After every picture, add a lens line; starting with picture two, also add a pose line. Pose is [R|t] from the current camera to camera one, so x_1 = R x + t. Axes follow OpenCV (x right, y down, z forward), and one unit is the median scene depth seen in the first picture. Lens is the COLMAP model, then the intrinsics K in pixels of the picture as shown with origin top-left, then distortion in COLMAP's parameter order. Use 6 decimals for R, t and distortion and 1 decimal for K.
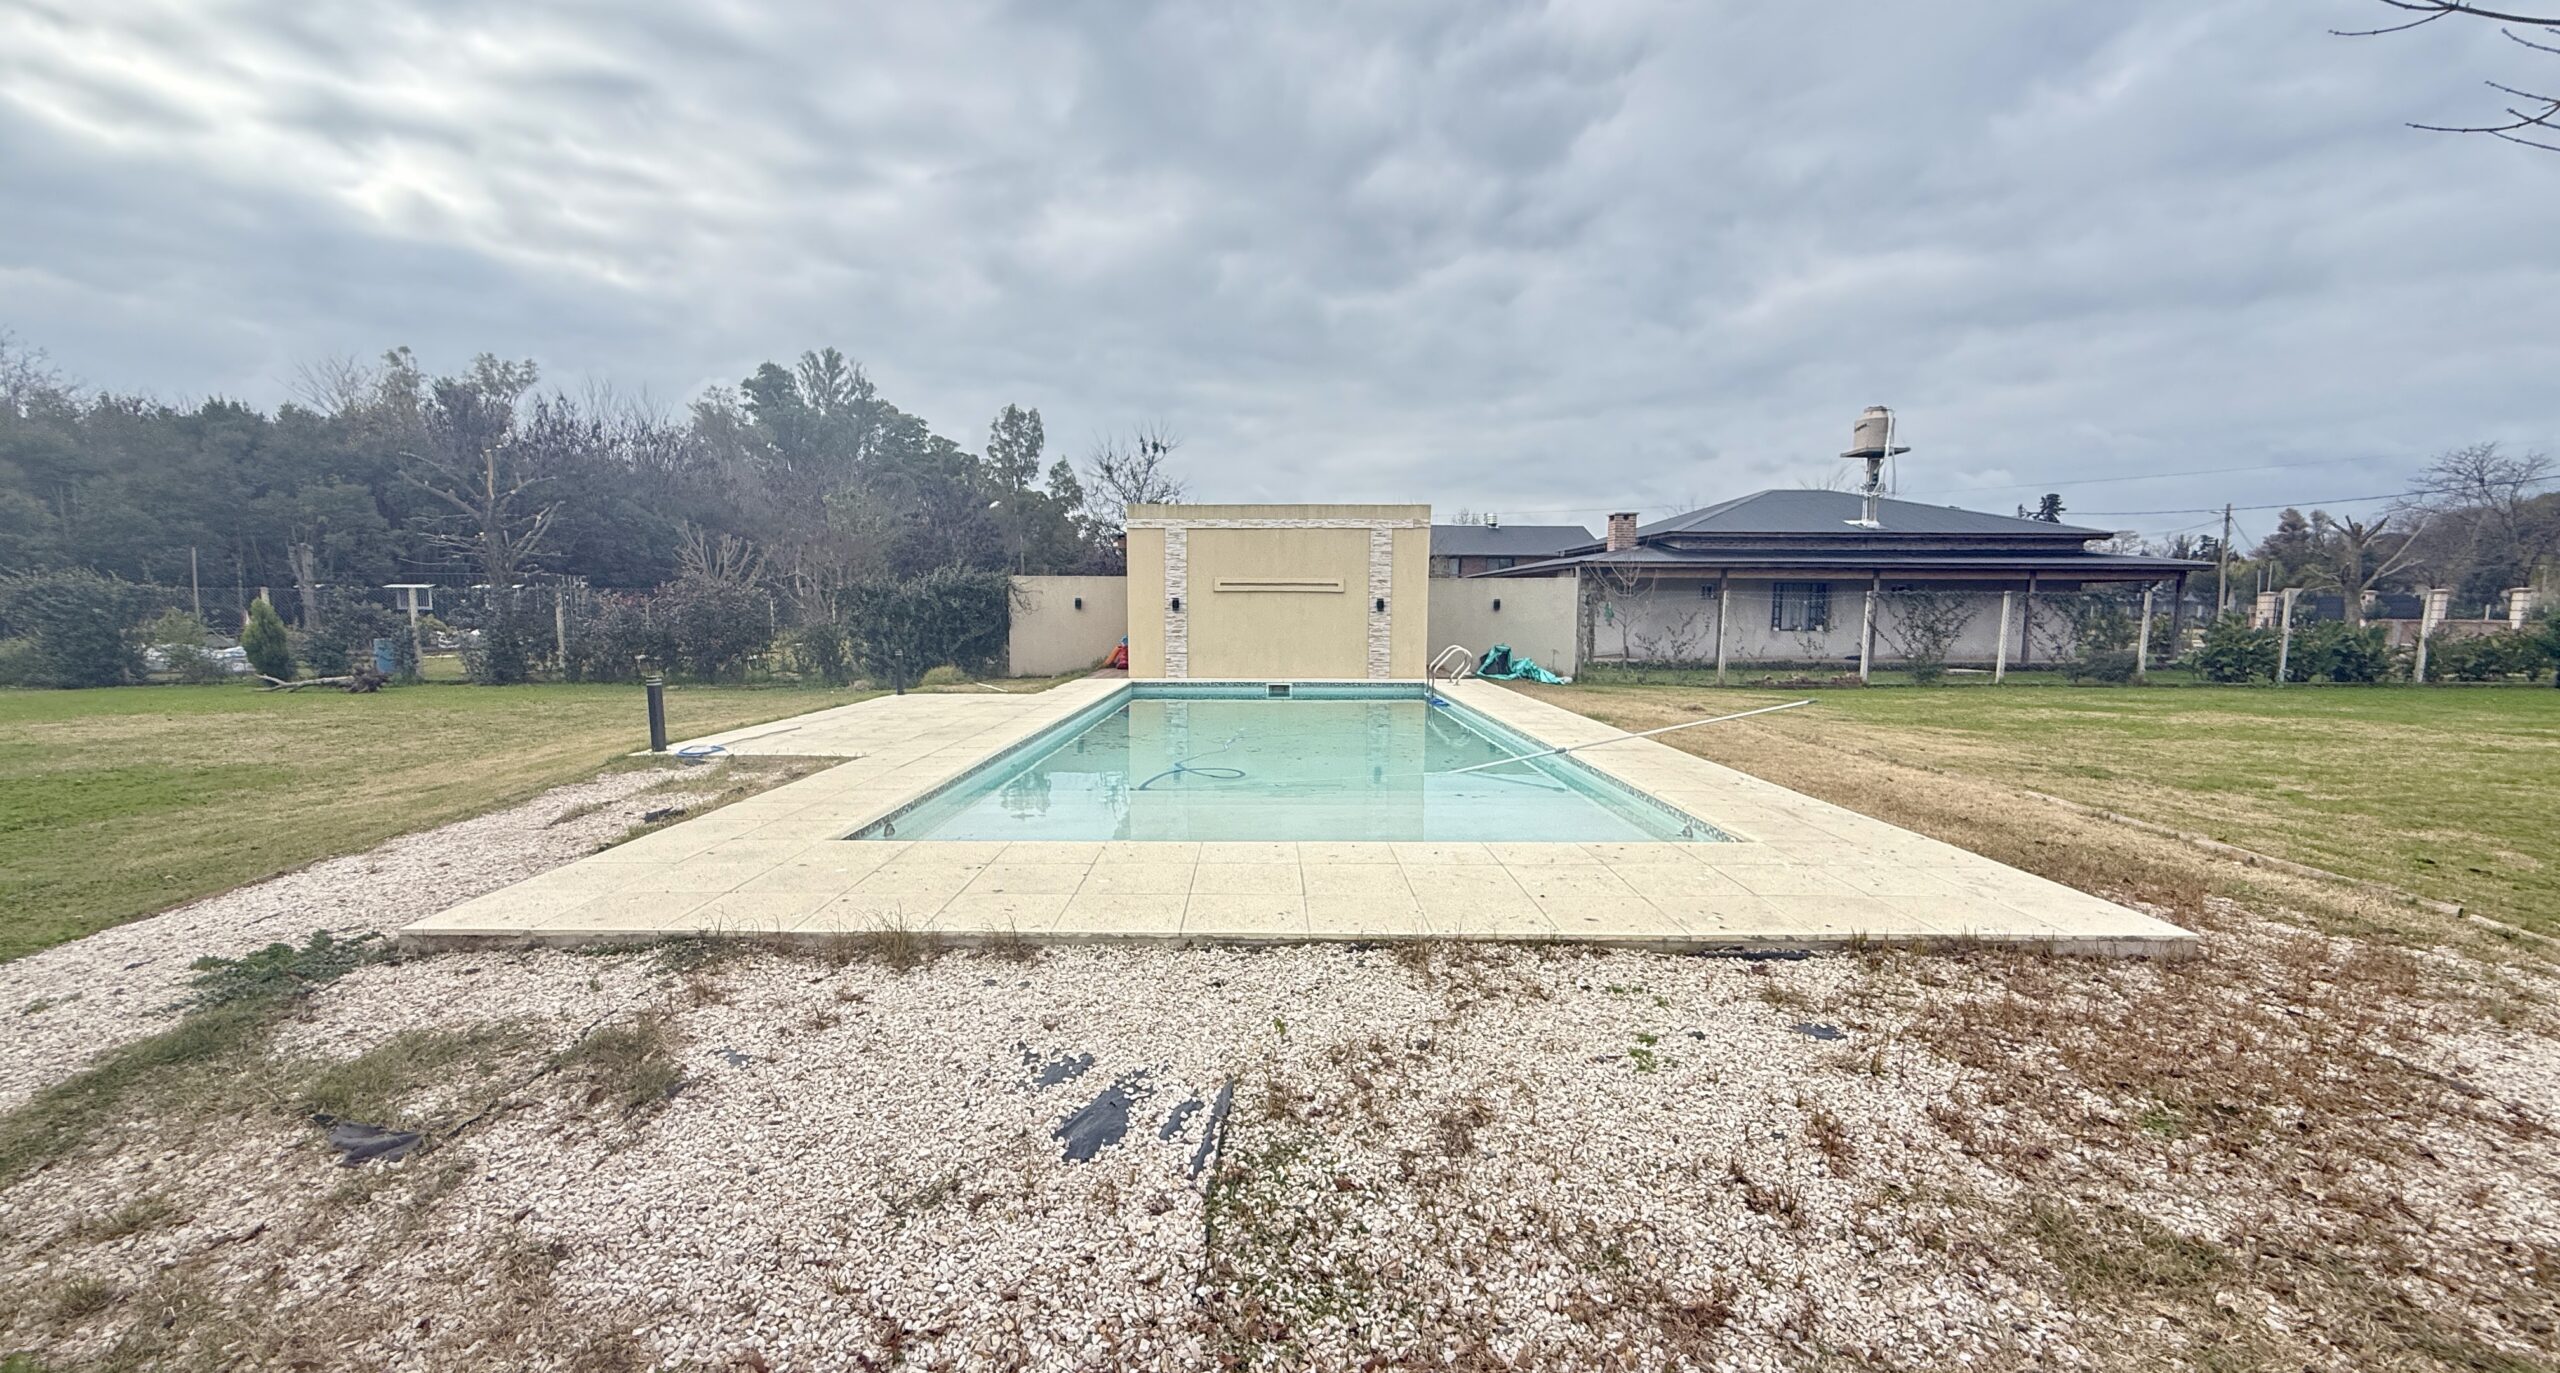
lens RADIAL K [[1027.2, 0, 1271.2], [0, 1027.2, 687.5], [0, 0, 1]] dist [-0.002946, -0.000028]
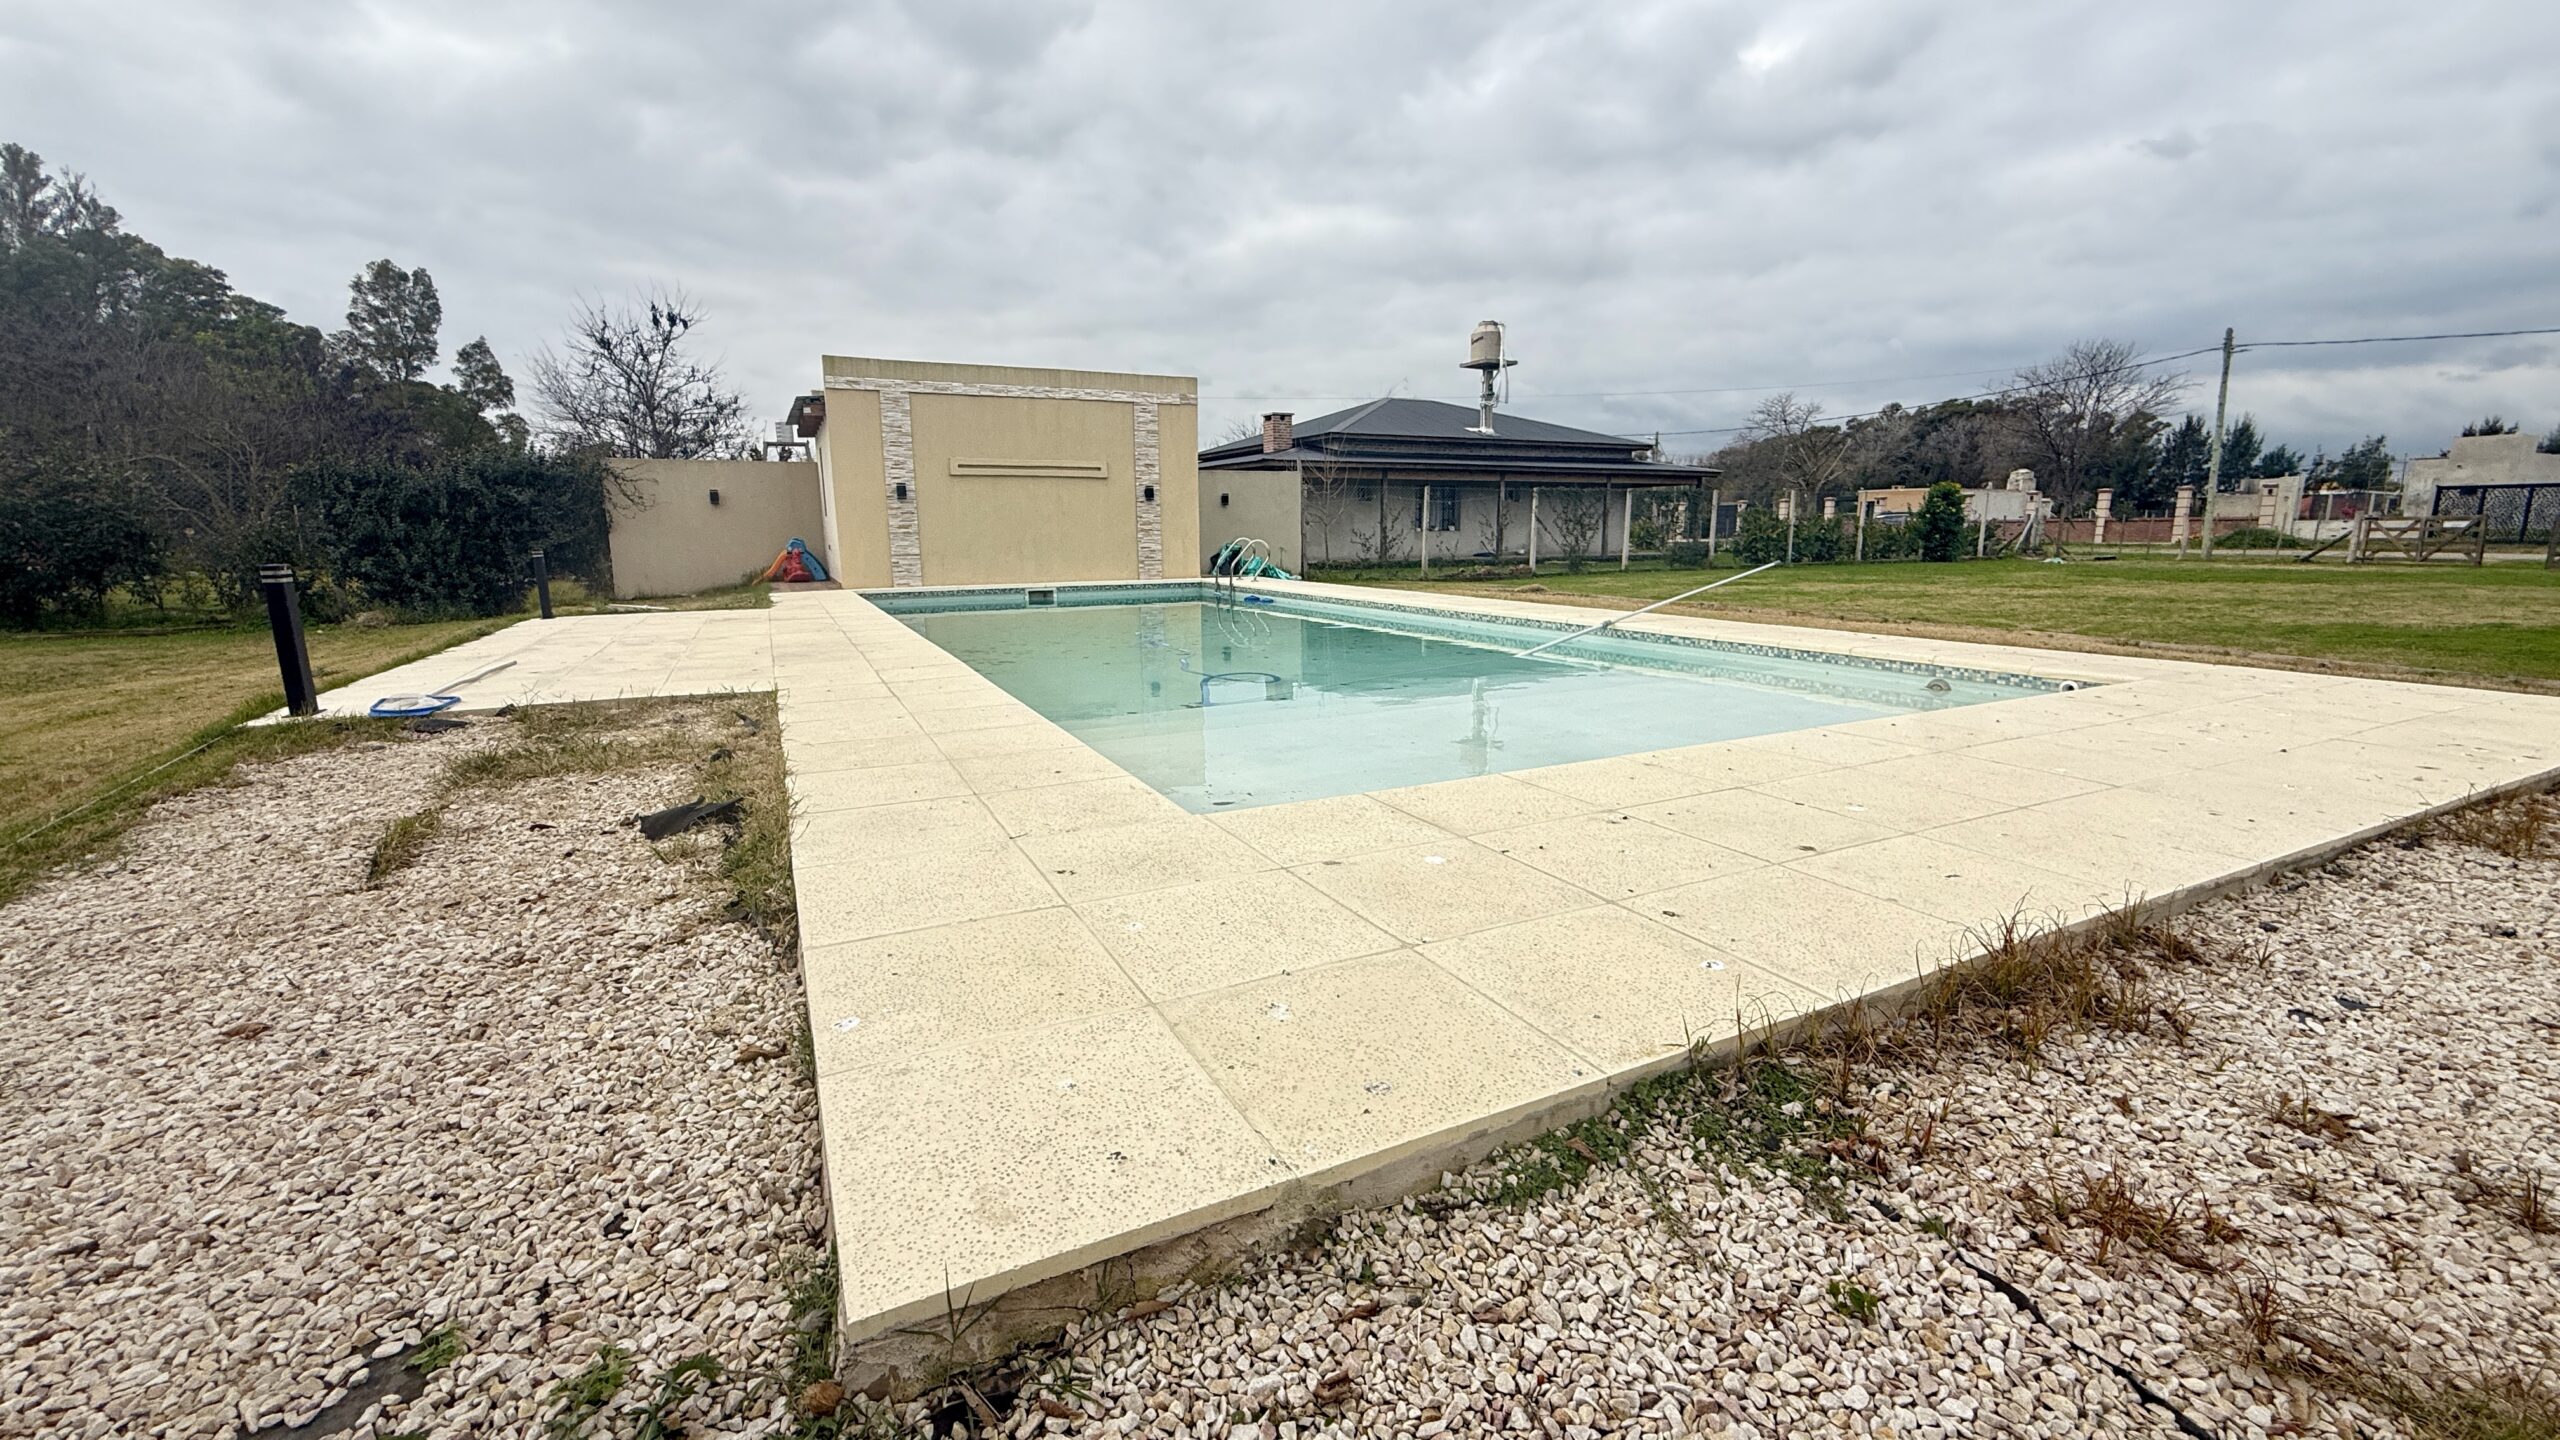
lens RADIAL K [[1016.6, 0, 1266.1], [0, 1016.6, 719.8], [0, 0, 1]] dist [-0.002105, 0.000670]
pose [[0.895454, -0.092516, 0.435435, -0.160797], [0.046094, 0.992177, 0.116016, 0.011860], [-0.442762, -0.083816, 0.892713, 0.140094]]
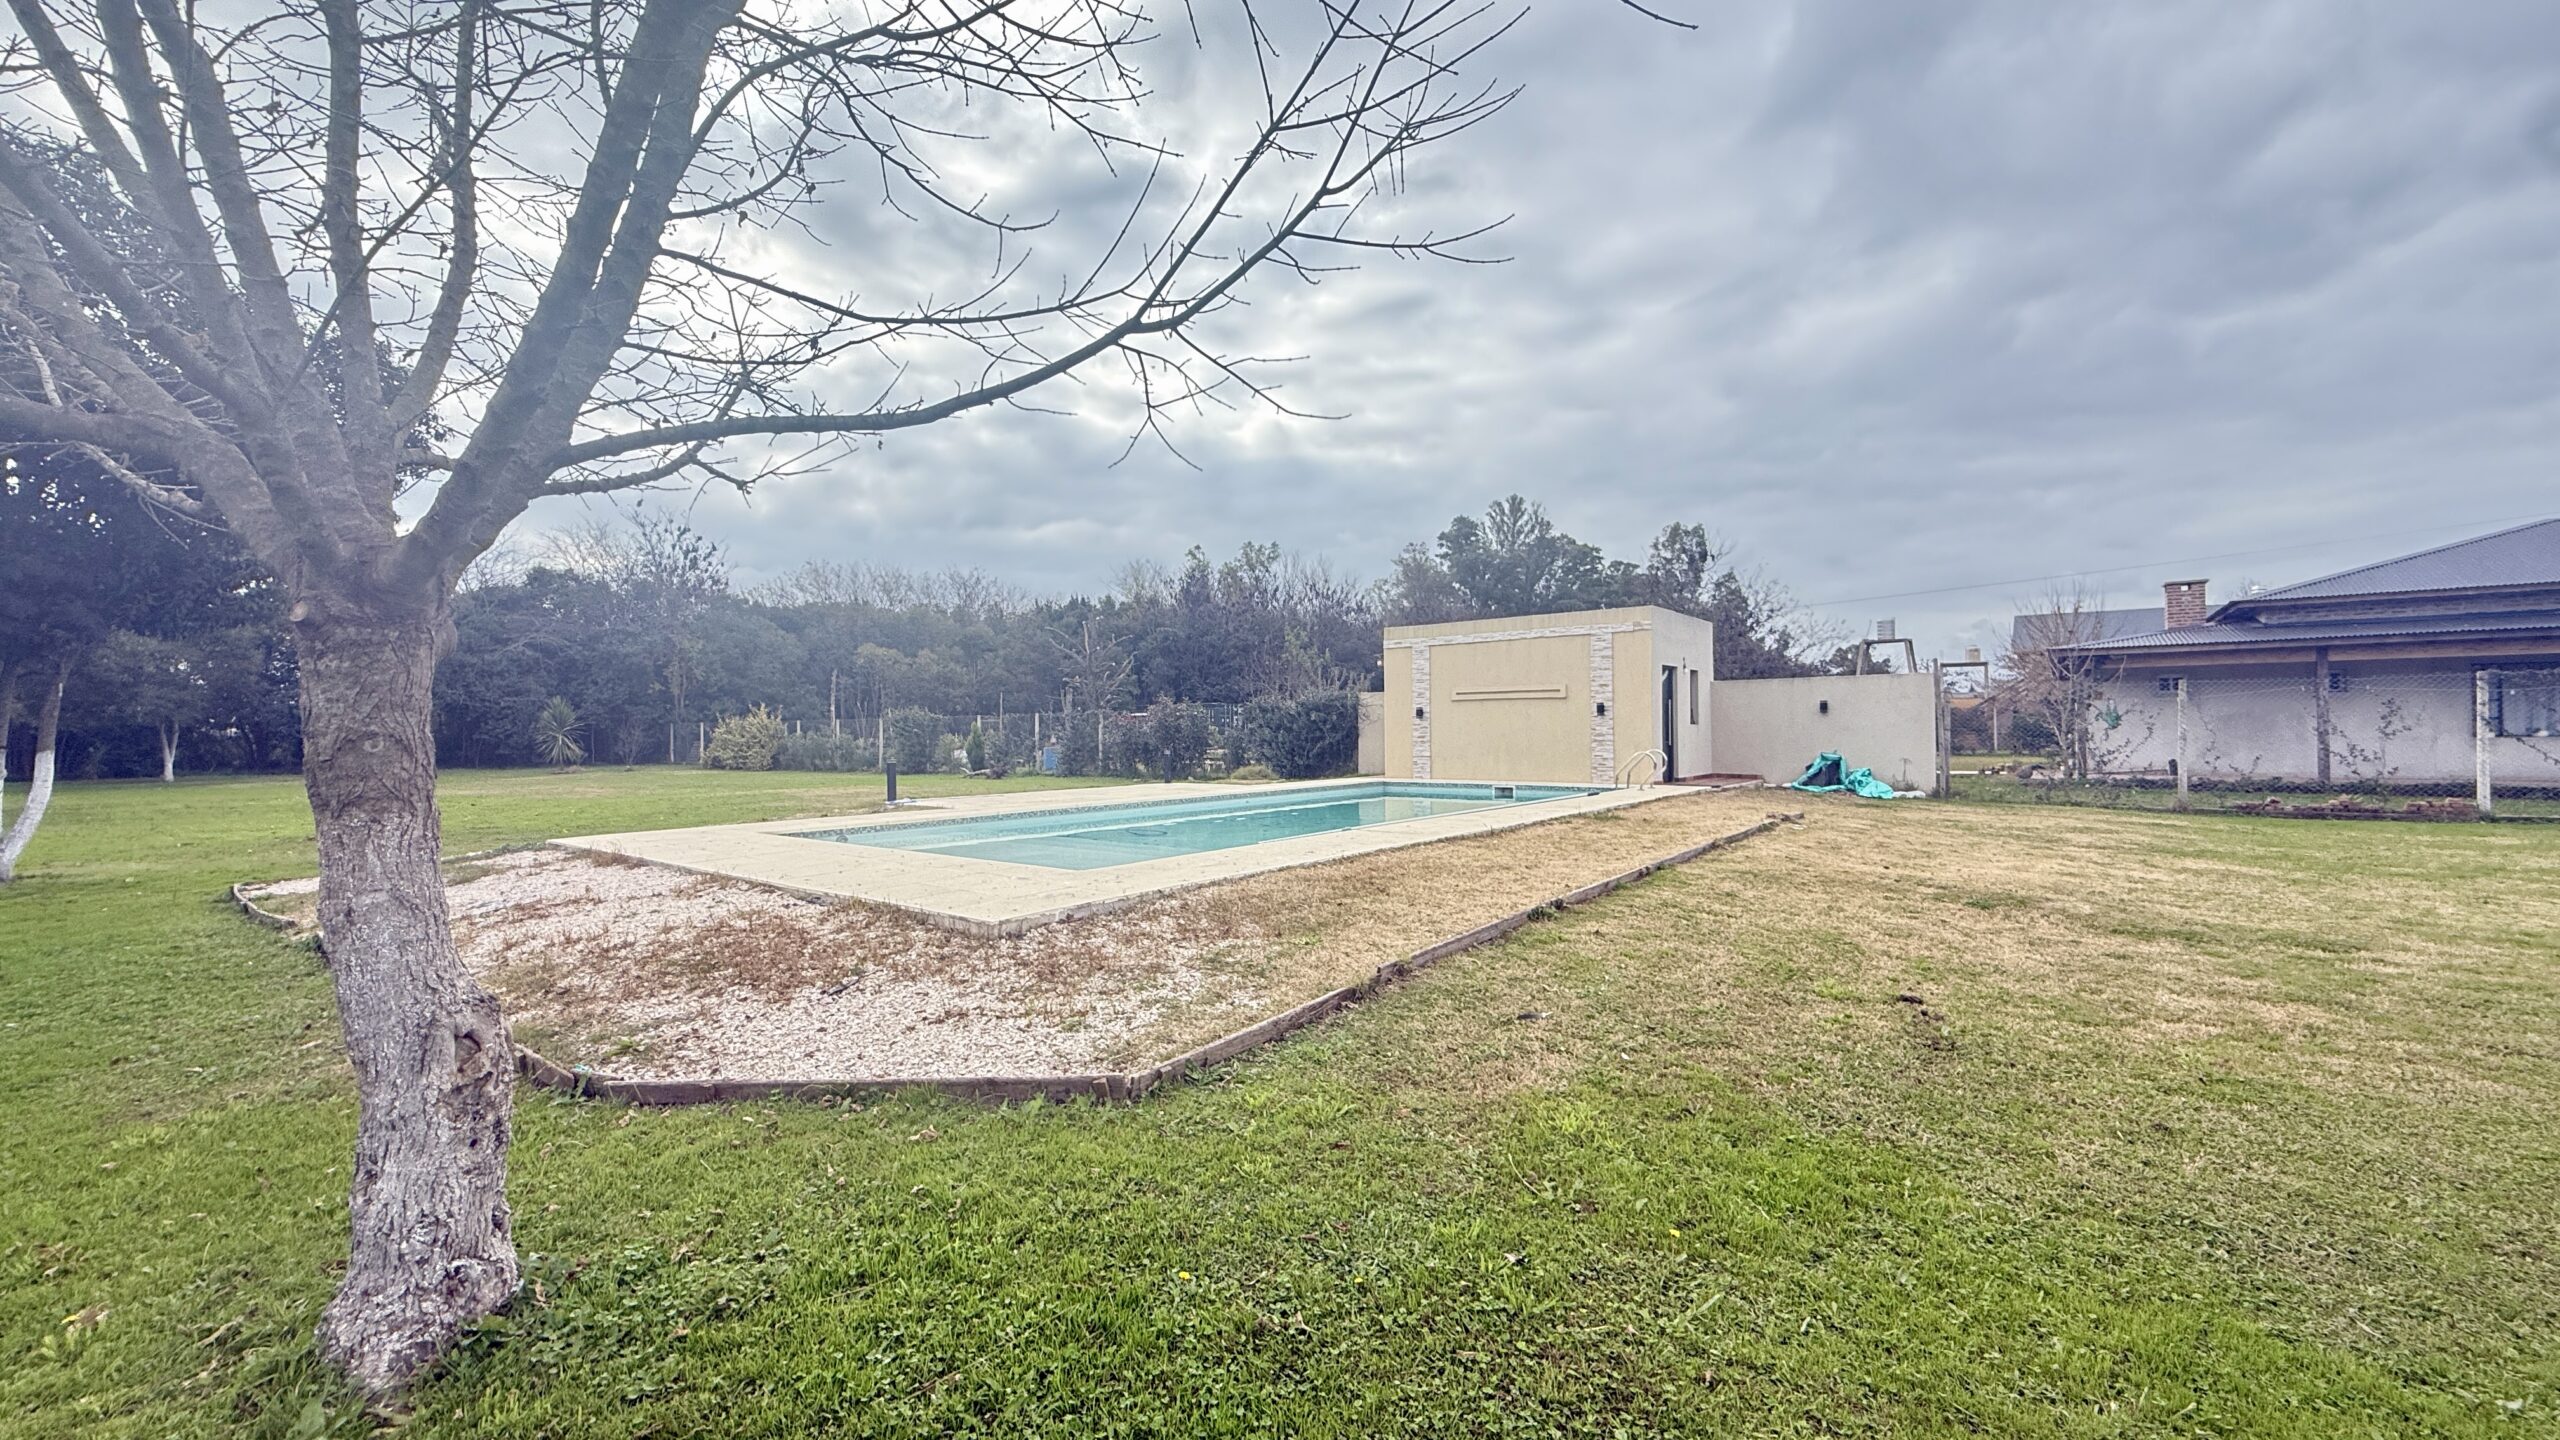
lens RADIAL K [[1030.0, 0, 1261.0], [0, 1030.0, 662.0], [0, 0, 1]] dist [0.000487, 0.000265]
pose [[0.772012, -0.052798, -0.633411, 0.400755], [-0.038331, 0.990863, -0.129312, 0.013464], [0.634451, 0.124110, 0.762935, 0.015880]]
